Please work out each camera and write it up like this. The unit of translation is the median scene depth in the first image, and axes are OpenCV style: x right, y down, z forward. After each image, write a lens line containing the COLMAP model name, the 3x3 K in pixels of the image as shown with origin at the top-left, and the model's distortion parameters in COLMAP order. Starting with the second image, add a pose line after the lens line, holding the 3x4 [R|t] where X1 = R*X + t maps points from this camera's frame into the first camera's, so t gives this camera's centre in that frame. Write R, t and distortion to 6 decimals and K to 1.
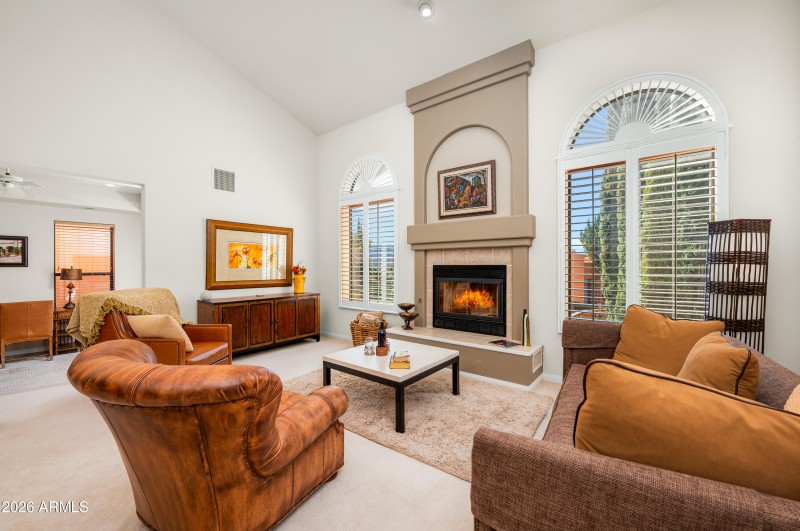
lens RADIAL K [[327.4, 0, 396.3], [0, 327.4, 267.5], [0, 0, 1]] dist [0.000452, 0.000005]
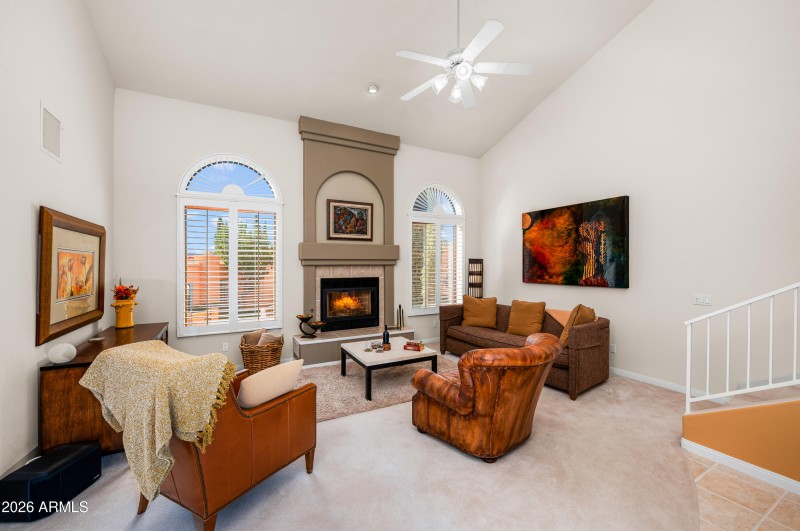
lens RADIAL K [[327.4, 0, 395.7], [0, 327.4, 264.0], [0, 0, 1]] dist [0.000452, 0.000005]
pose [[0.421088, 0.001119, 0.907019, -0.869773], [0.008697, 0.999948, -0.005272, -0.052496], [-0.906978, 0.010108, 0.421056, 0.287444]]
